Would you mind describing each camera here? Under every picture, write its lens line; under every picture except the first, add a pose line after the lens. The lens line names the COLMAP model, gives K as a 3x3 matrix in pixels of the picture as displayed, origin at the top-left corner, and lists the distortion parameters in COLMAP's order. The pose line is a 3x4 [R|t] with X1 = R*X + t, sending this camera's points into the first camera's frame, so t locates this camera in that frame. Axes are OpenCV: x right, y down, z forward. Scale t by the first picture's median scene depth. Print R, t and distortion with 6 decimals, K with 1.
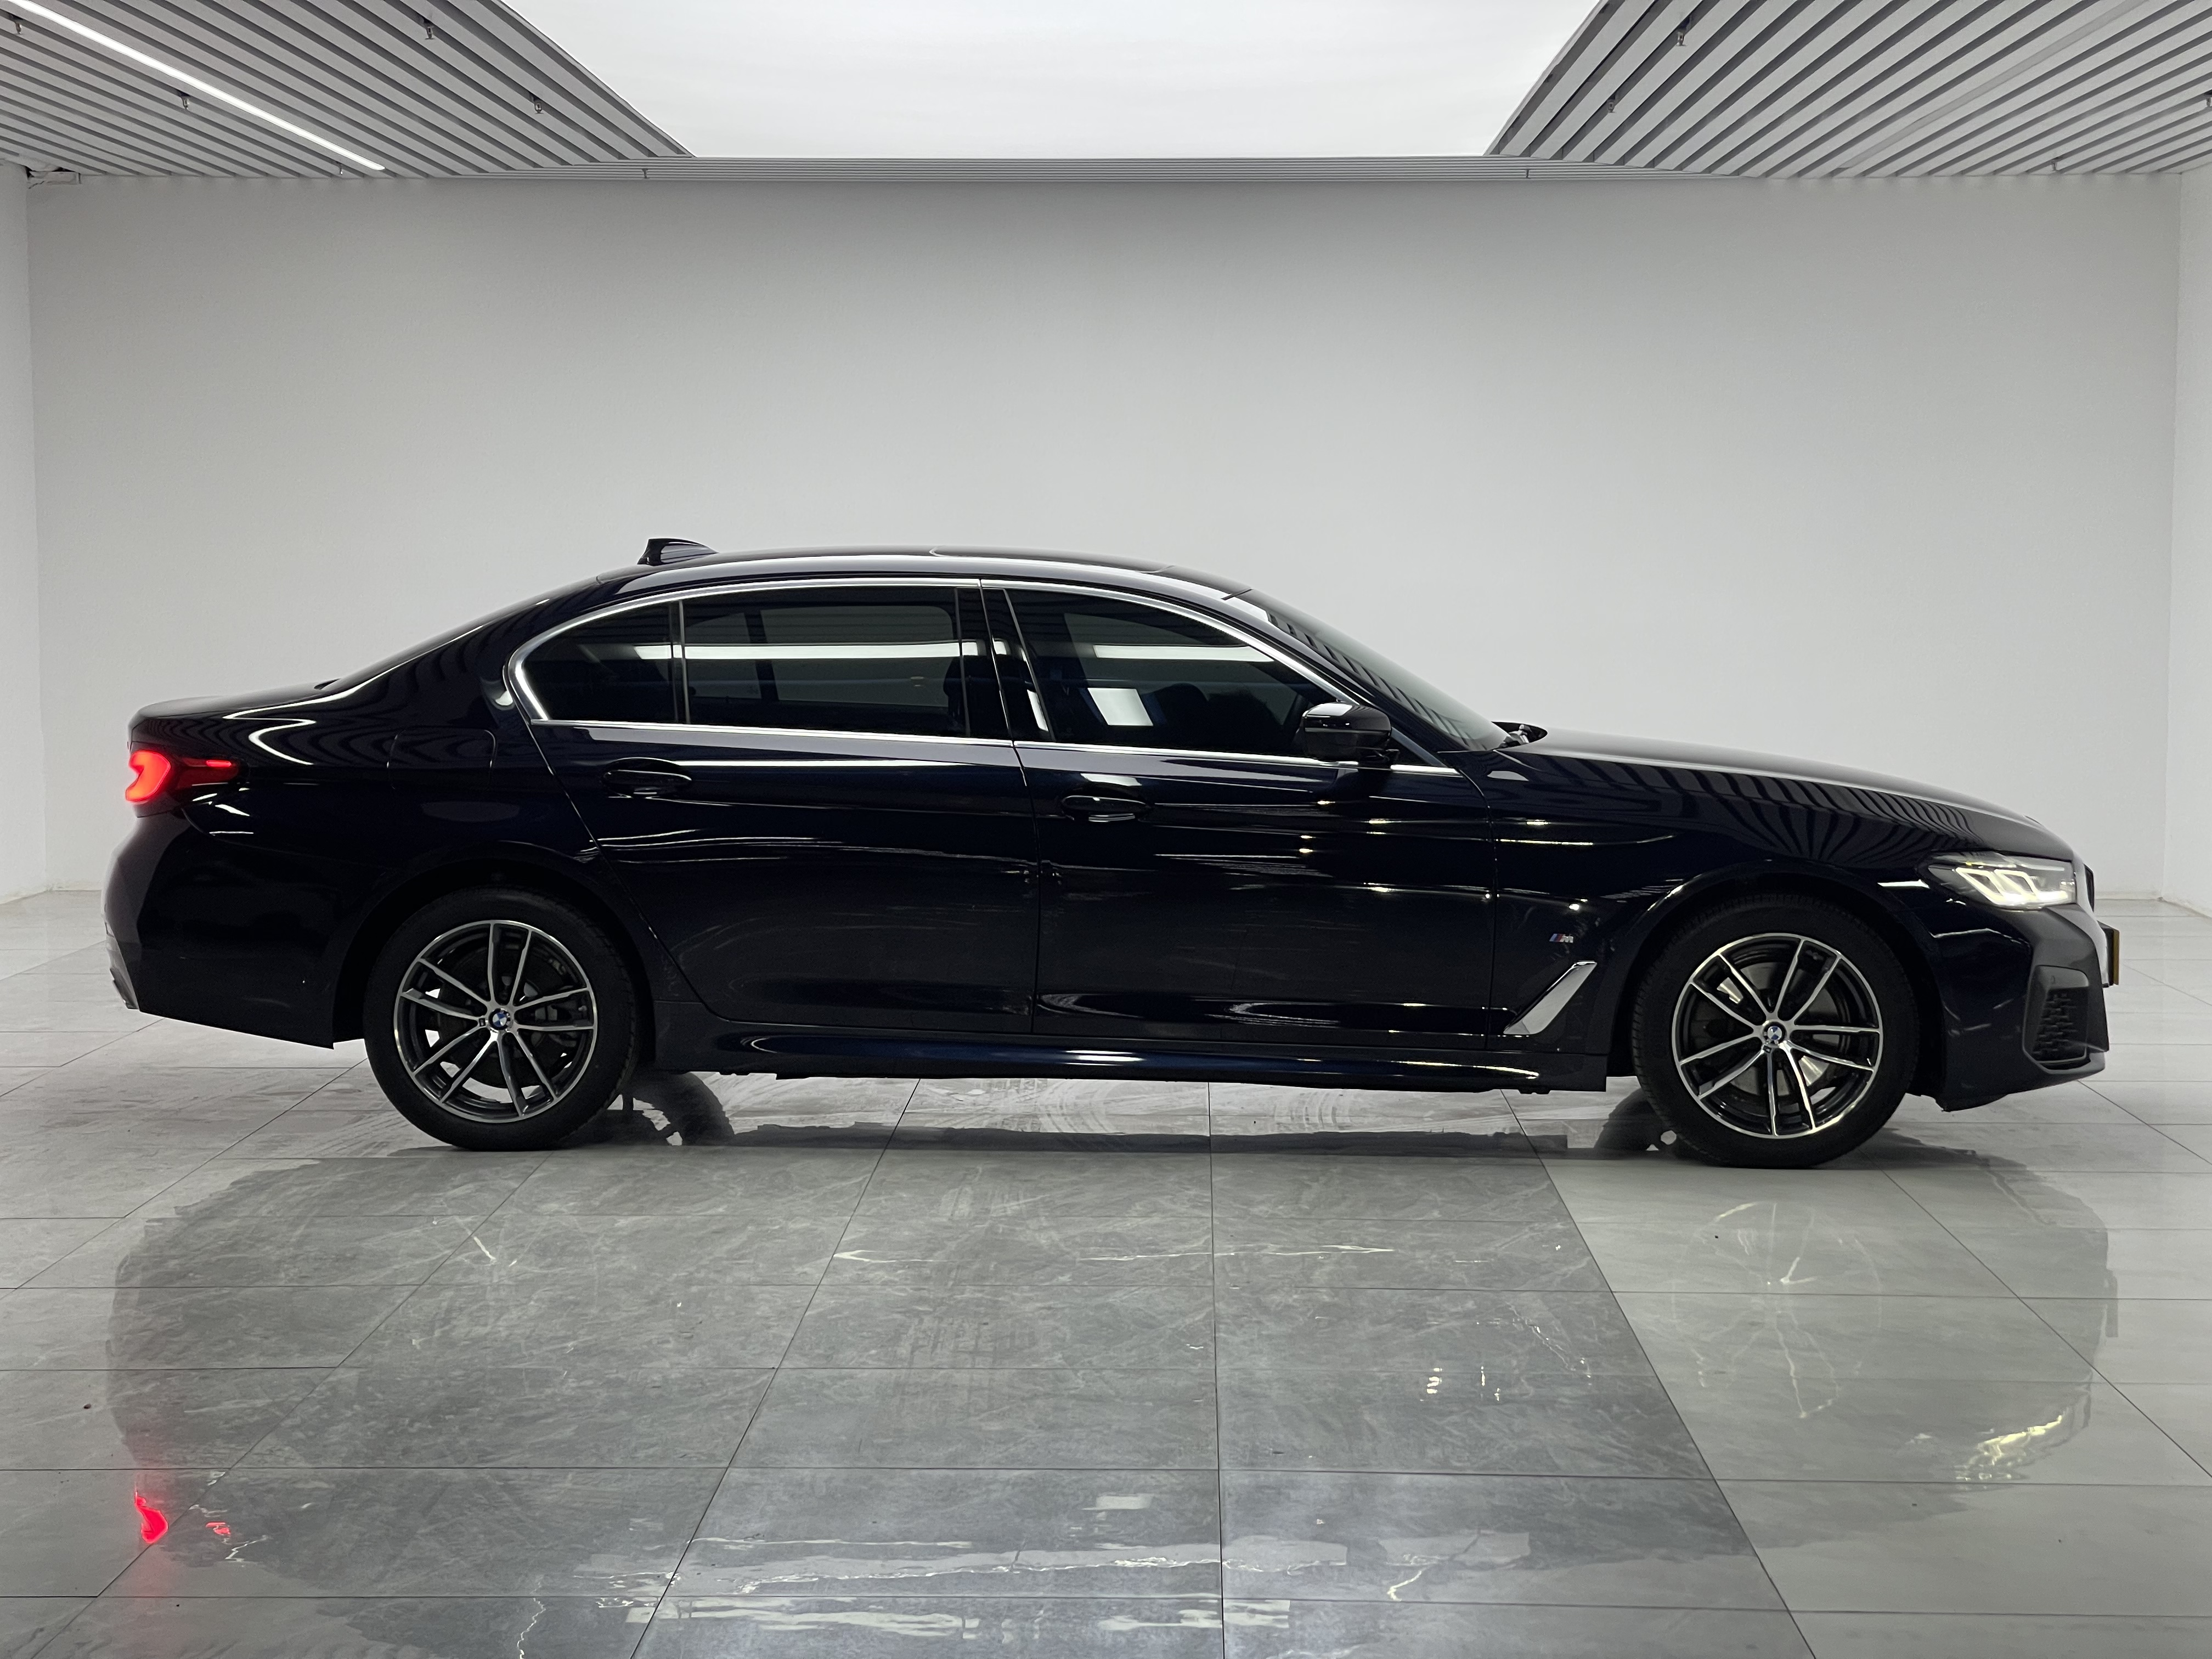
lens RADIAL K [[4128.6, 0, 1106.0], [0, 4128.6, 829.5], [0, 0, 1]] dist [0.216565, 0.075912]
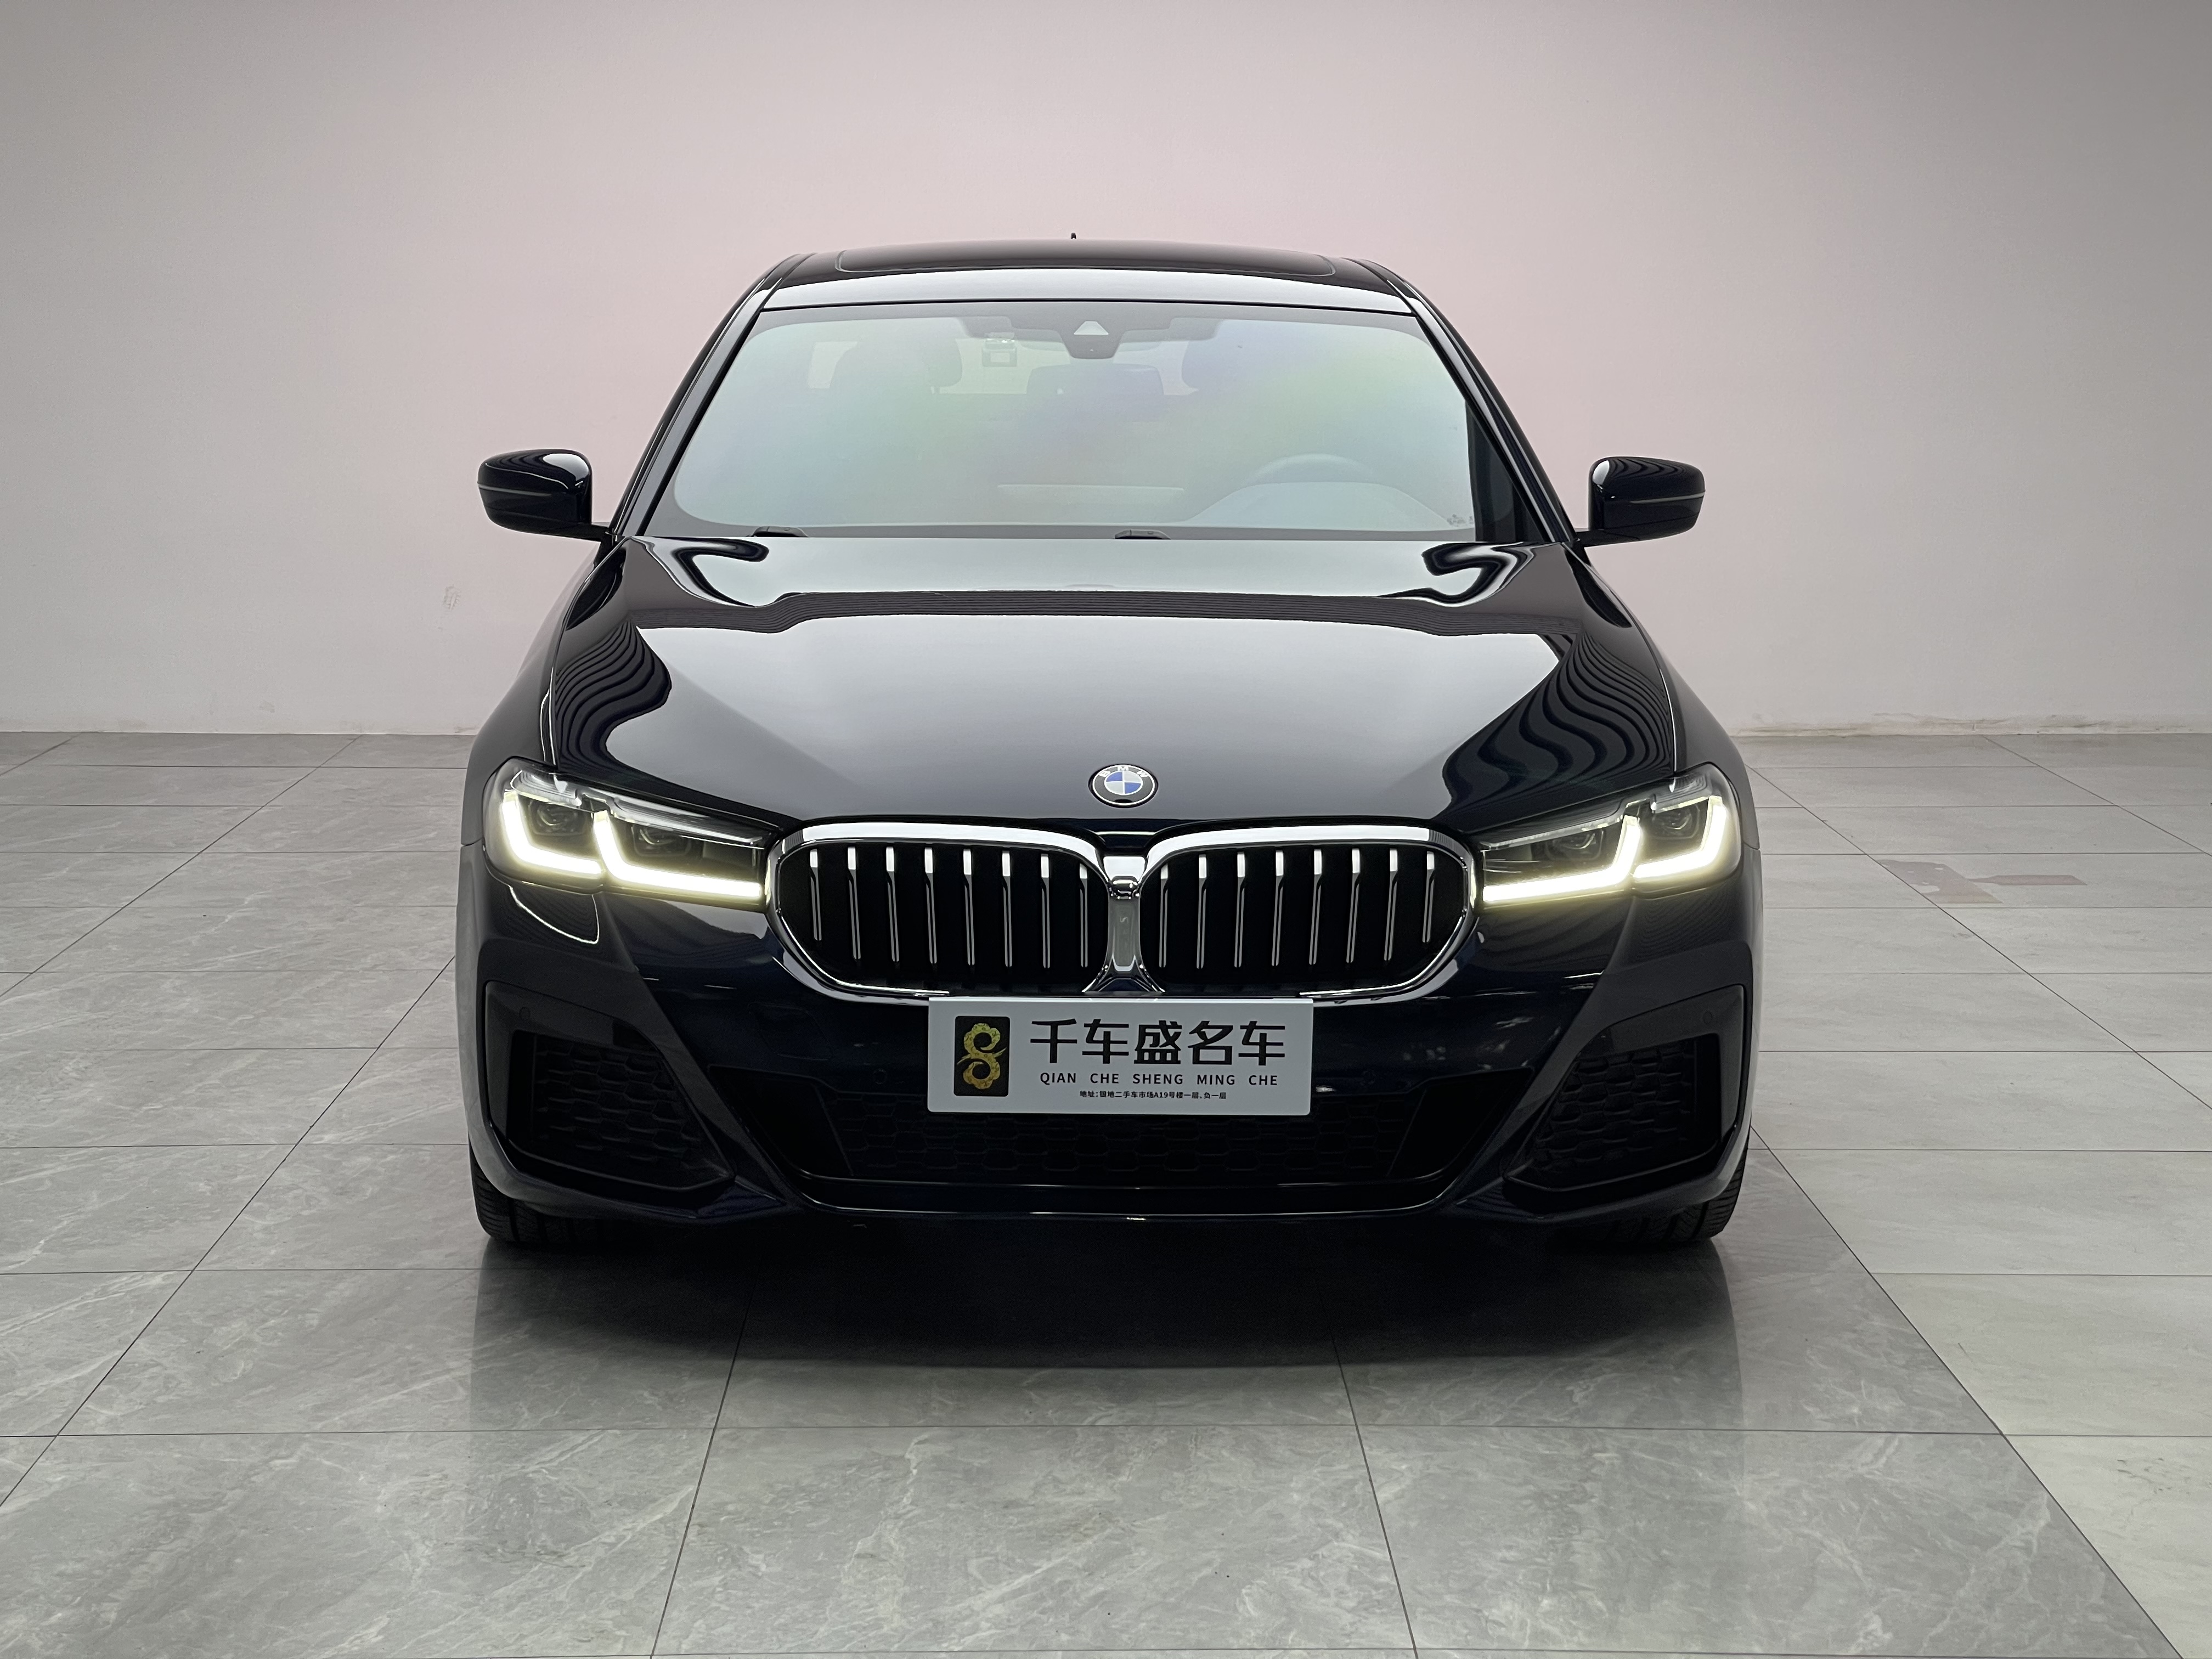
lens RADIAL K [[4098.1, 0, 1128.2], [0, 4098.1, 832.2], [0, 0, 1]] dist [0.337353, -1.113490]
pose [[0.999119, -0.005994, 0.041534, -0.028605], [0.003033, 0.997474, 0.070971, -0.036393], [-0.041855, -0.070783, 0.996613, 0.580460]]
